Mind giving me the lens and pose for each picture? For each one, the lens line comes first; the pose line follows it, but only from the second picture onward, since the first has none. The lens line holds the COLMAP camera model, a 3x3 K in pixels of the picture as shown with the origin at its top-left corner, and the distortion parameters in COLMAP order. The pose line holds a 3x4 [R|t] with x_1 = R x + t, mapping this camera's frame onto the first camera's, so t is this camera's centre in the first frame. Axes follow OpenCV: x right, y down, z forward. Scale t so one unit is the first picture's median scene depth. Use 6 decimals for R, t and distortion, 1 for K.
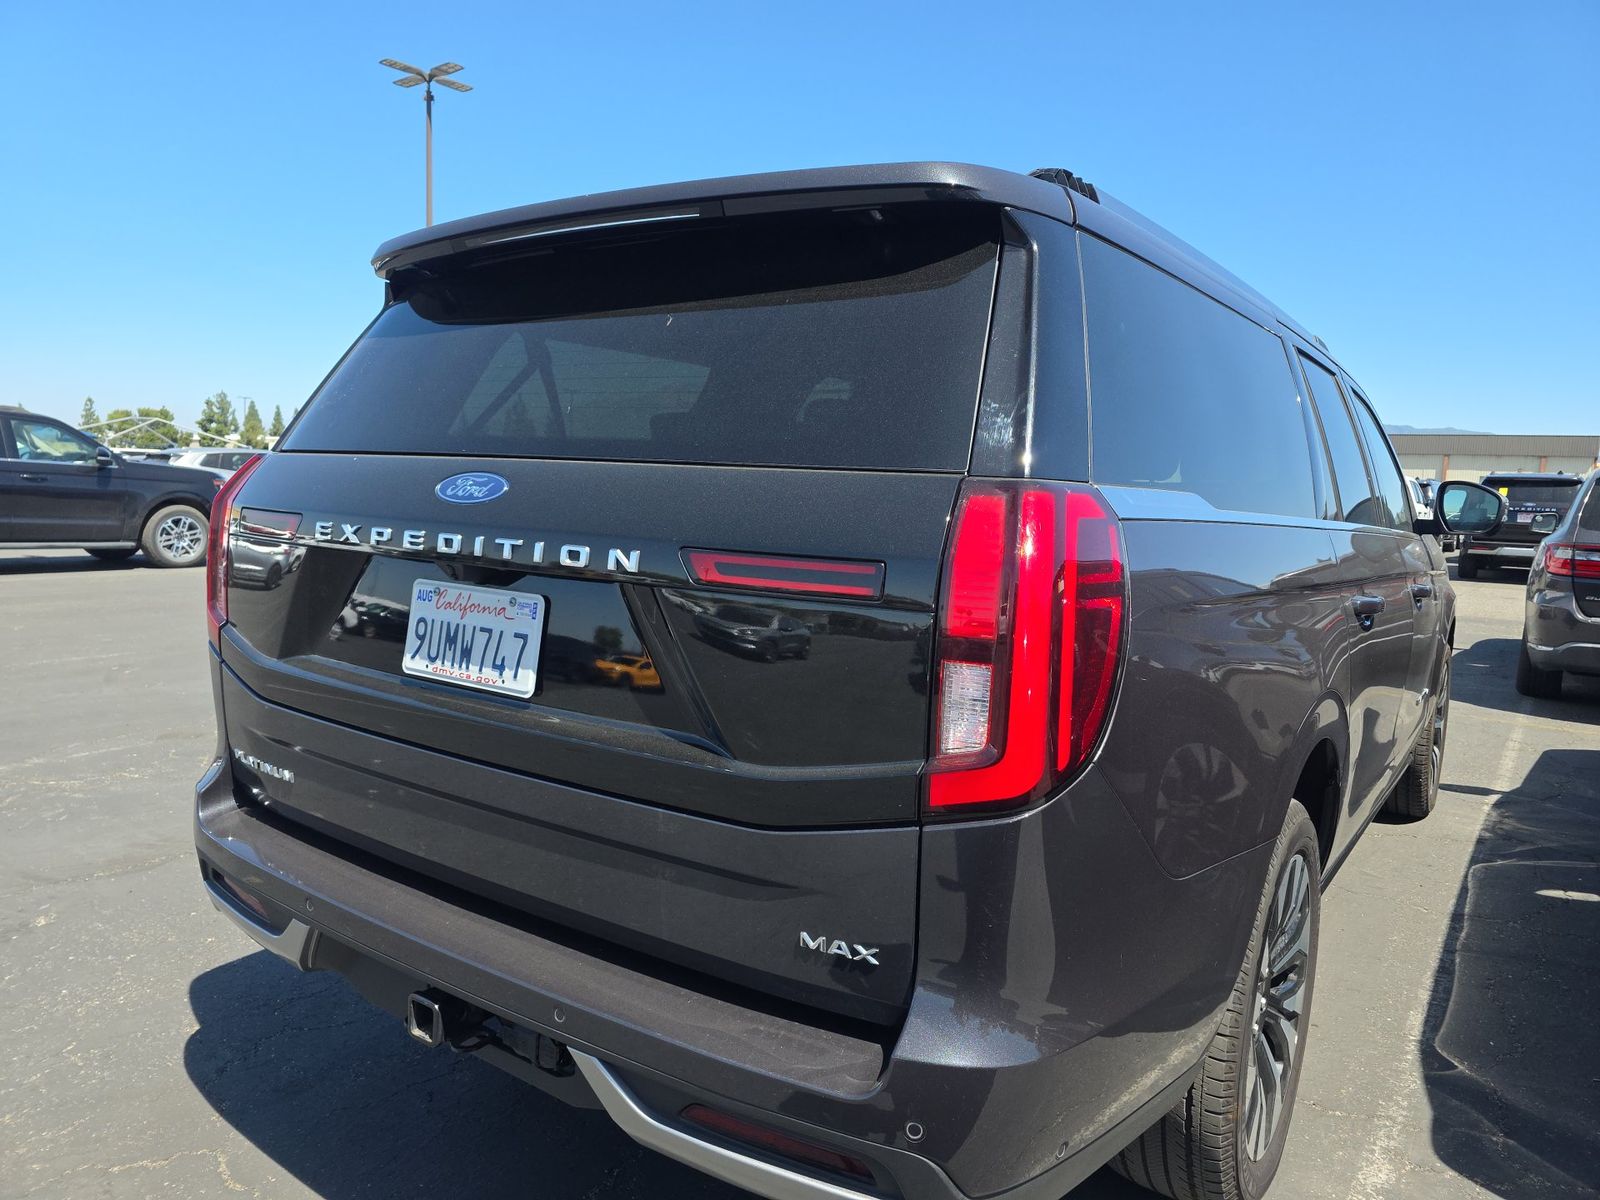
lens RADIAL K [[1064.0, 0, 800.0], [0, 1064.0, 600.0], [0, 0, 1]] dist [0.097142, -0.115896]
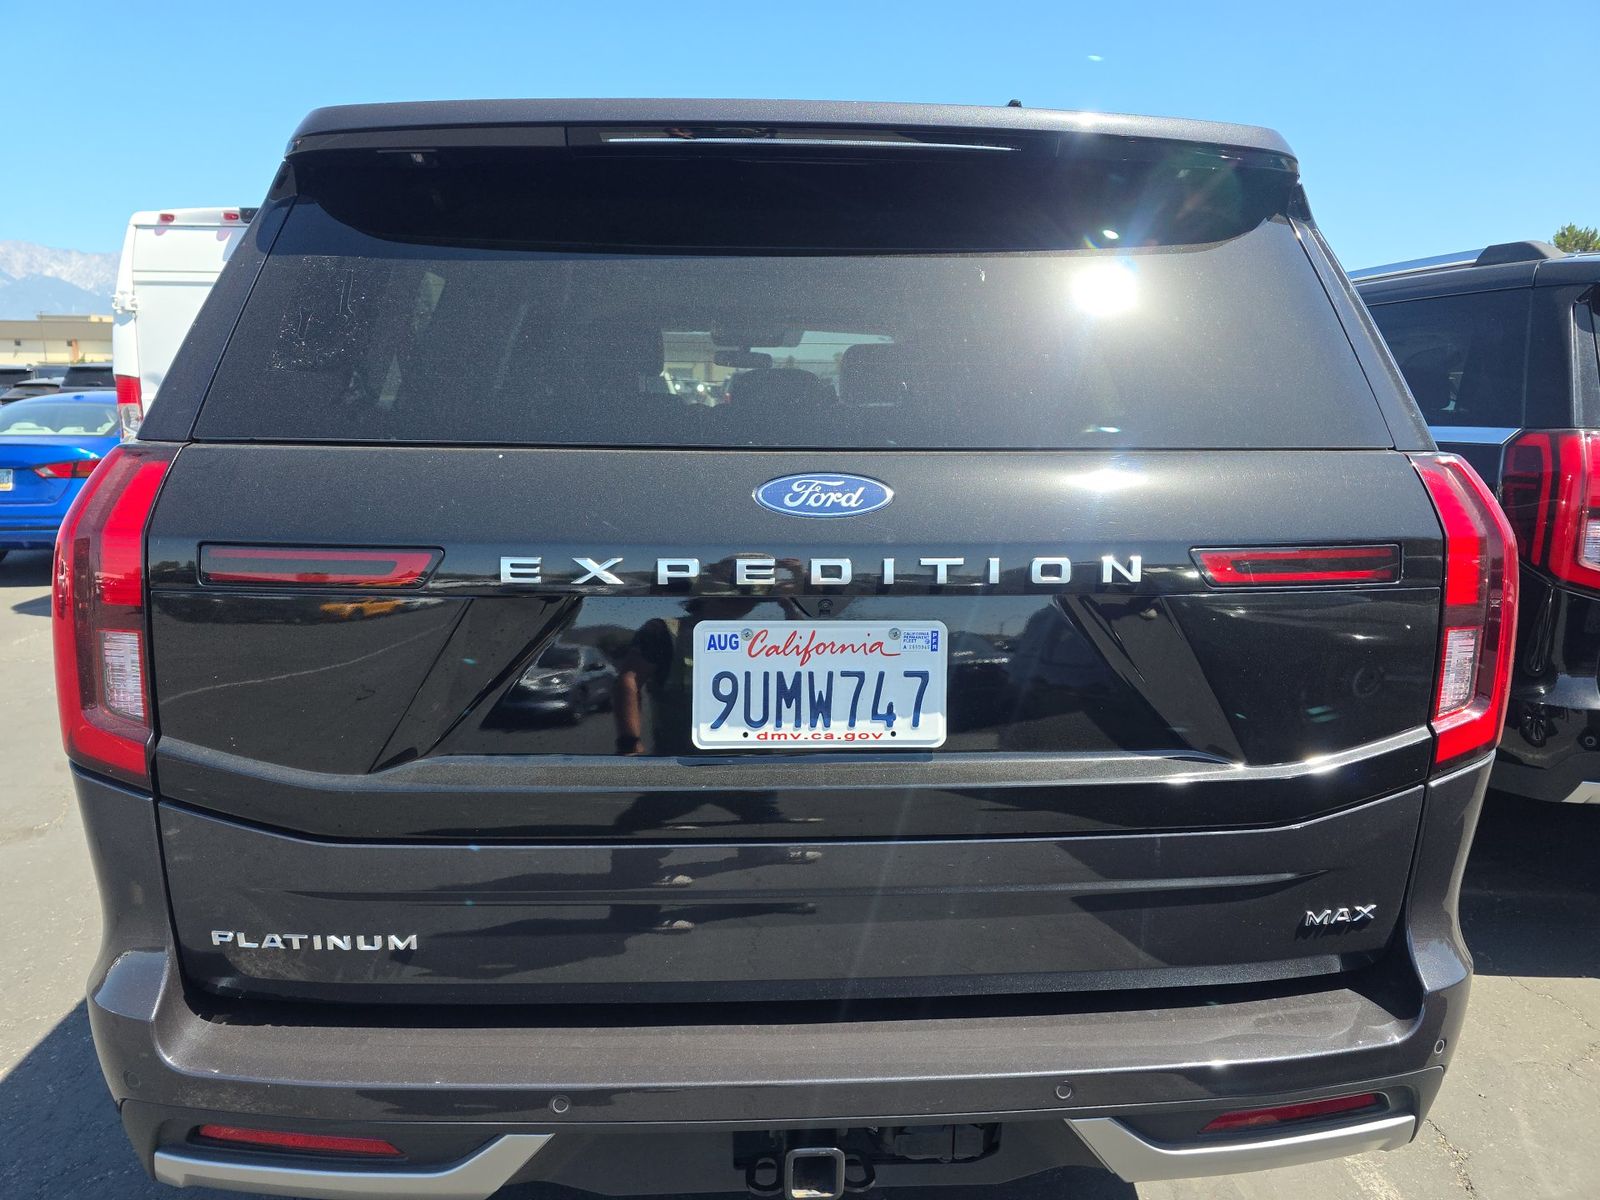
lens RADIAL K [[1064.0, 0, 800.0], [0, 1064.0, 600.0], [0, 0, 1]] dist [0.097142, -0.115896]
pose [[0.781478, -0.136807, 0.608750, -0.792985], [0.086640, 0.990007, 0.111265, -0.116508], [-0.617888, -0.034209, 0.785521, 0.409501]]
